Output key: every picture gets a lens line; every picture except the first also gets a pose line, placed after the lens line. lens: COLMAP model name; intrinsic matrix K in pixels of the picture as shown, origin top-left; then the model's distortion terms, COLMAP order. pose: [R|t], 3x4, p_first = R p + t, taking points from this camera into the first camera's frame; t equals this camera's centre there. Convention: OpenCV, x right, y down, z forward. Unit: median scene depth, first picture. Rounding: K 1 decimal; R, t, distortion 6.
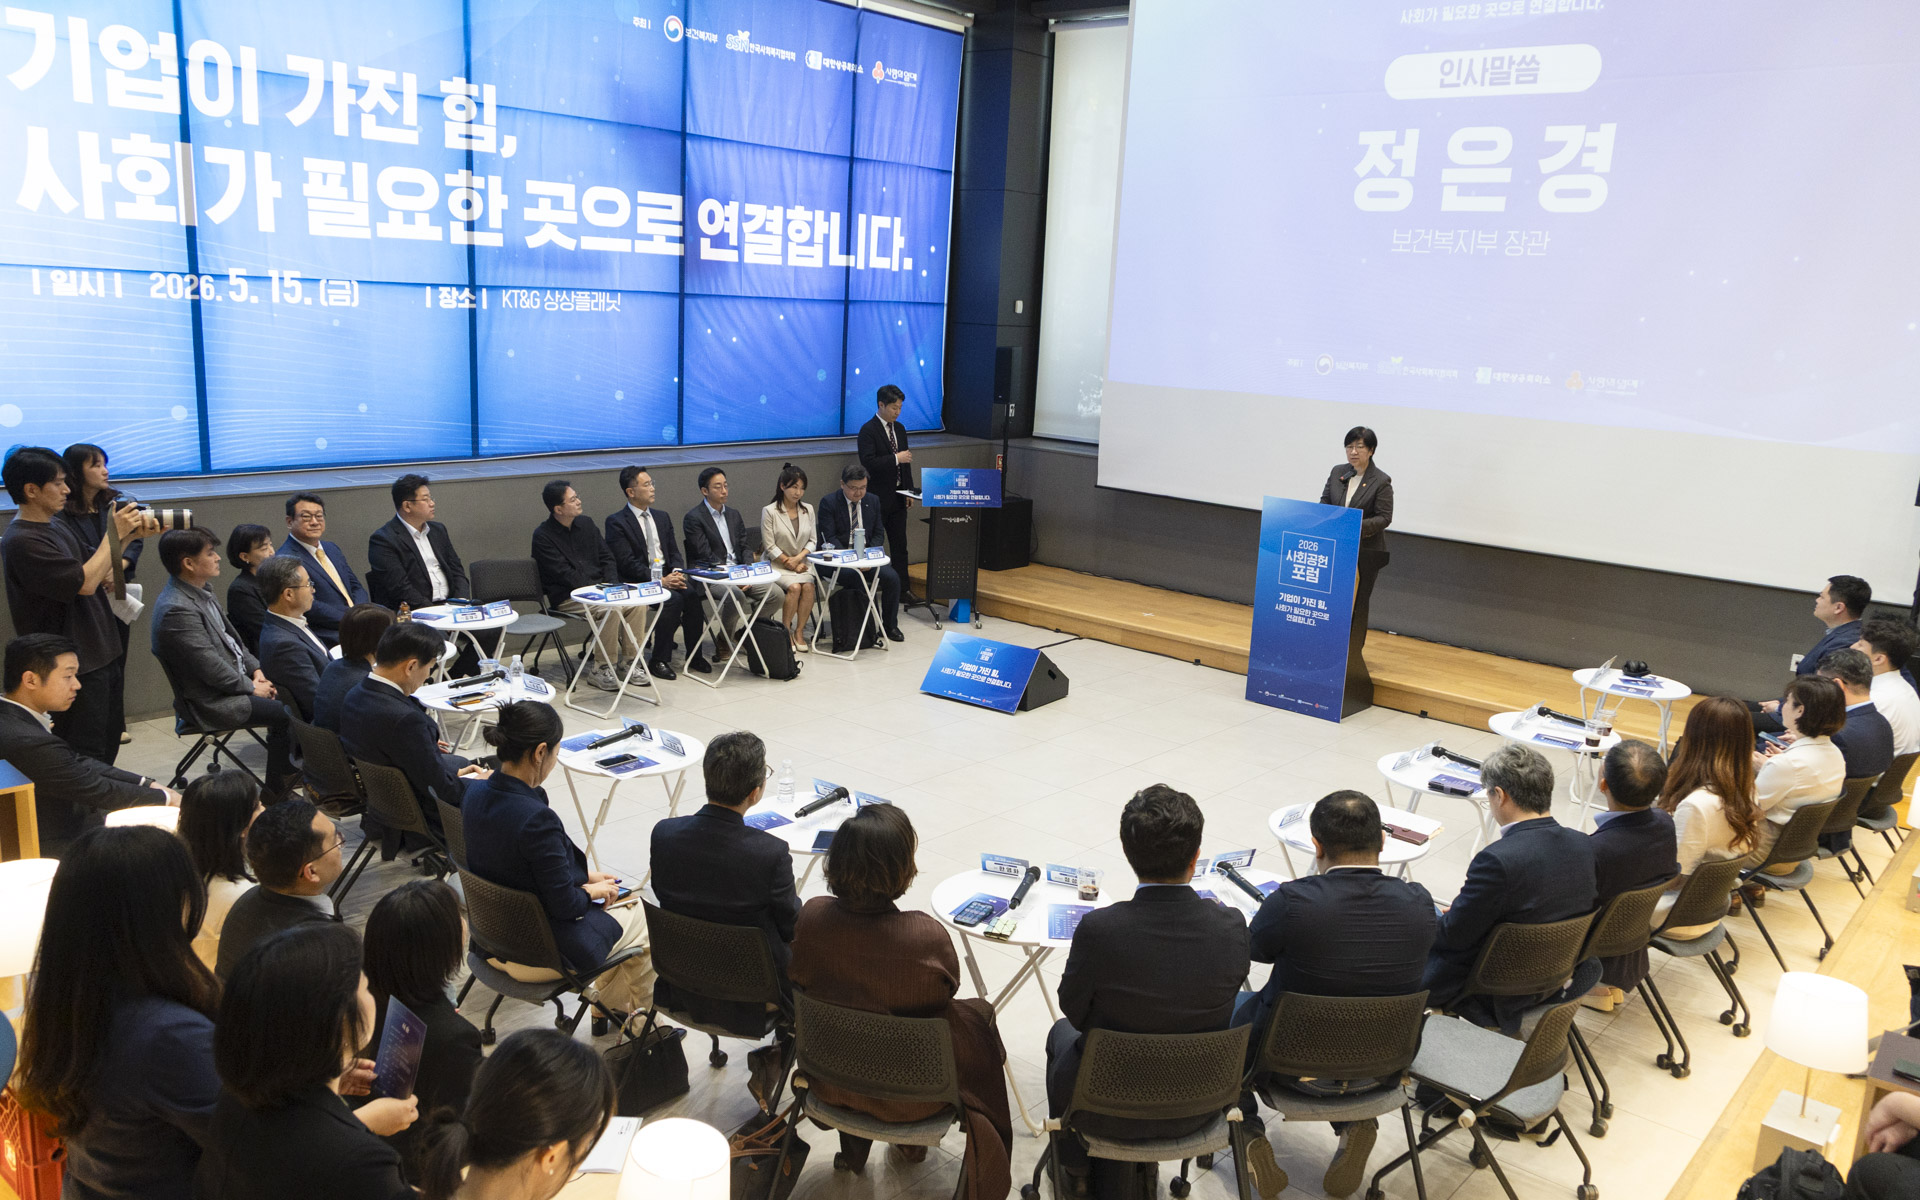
lens RADIAL K [[1466.9, 0, 960.0], [0, 1466.9, 600.0], [0, 0, 1]] dist [0.006498, 0.048664]
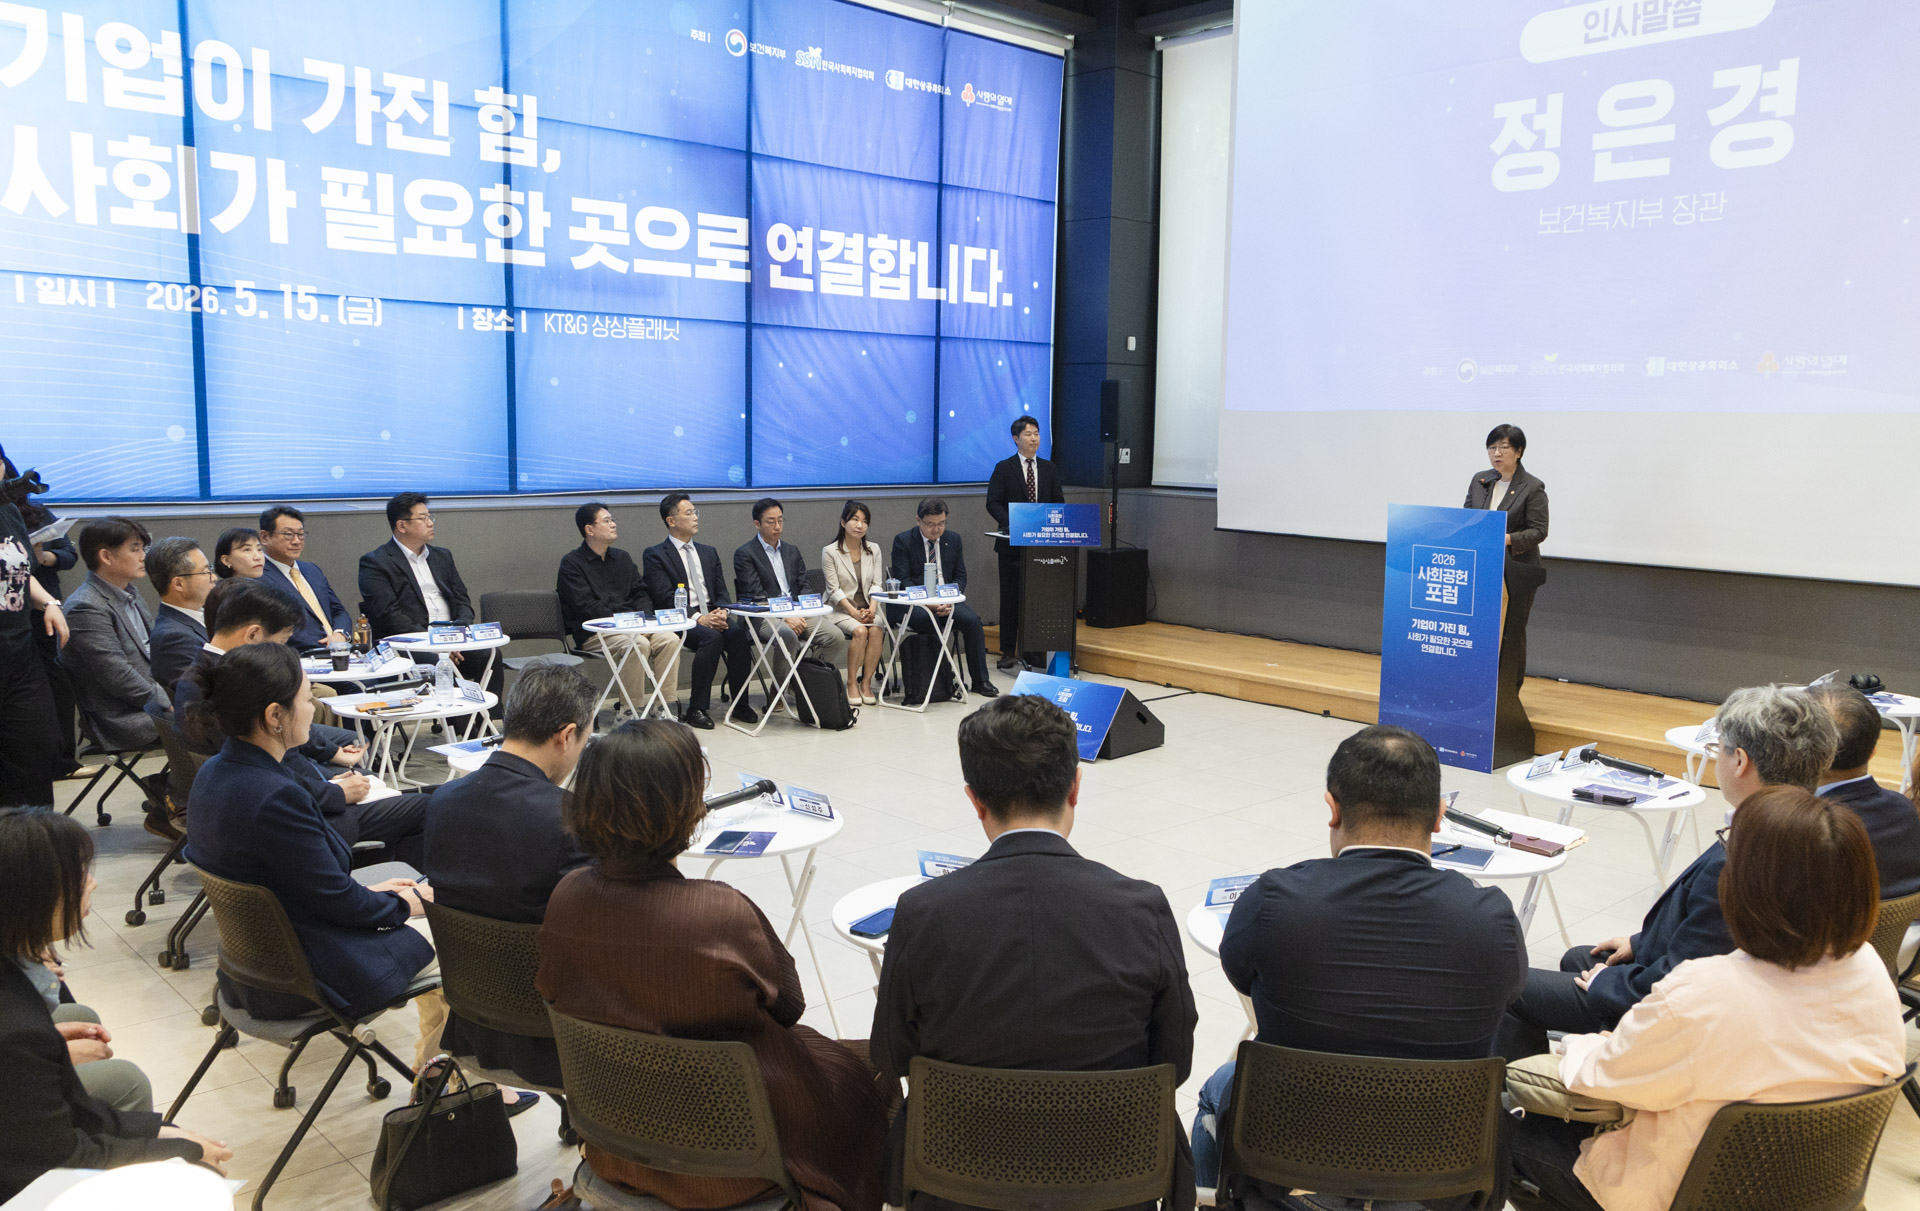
lens RADIAL K [[1459.1, 0, 992.8], [0, 1459.1, 593.4], [0, 0, 1]] dist [0.016329, 0.003111]
pose [[0.993429, -0.019665, -0.112749, 0.071450], [0.008320, 0.994930, -0.100225, 0.060848], [0.114148, 0.098628, 0.988556, 0.138427]]
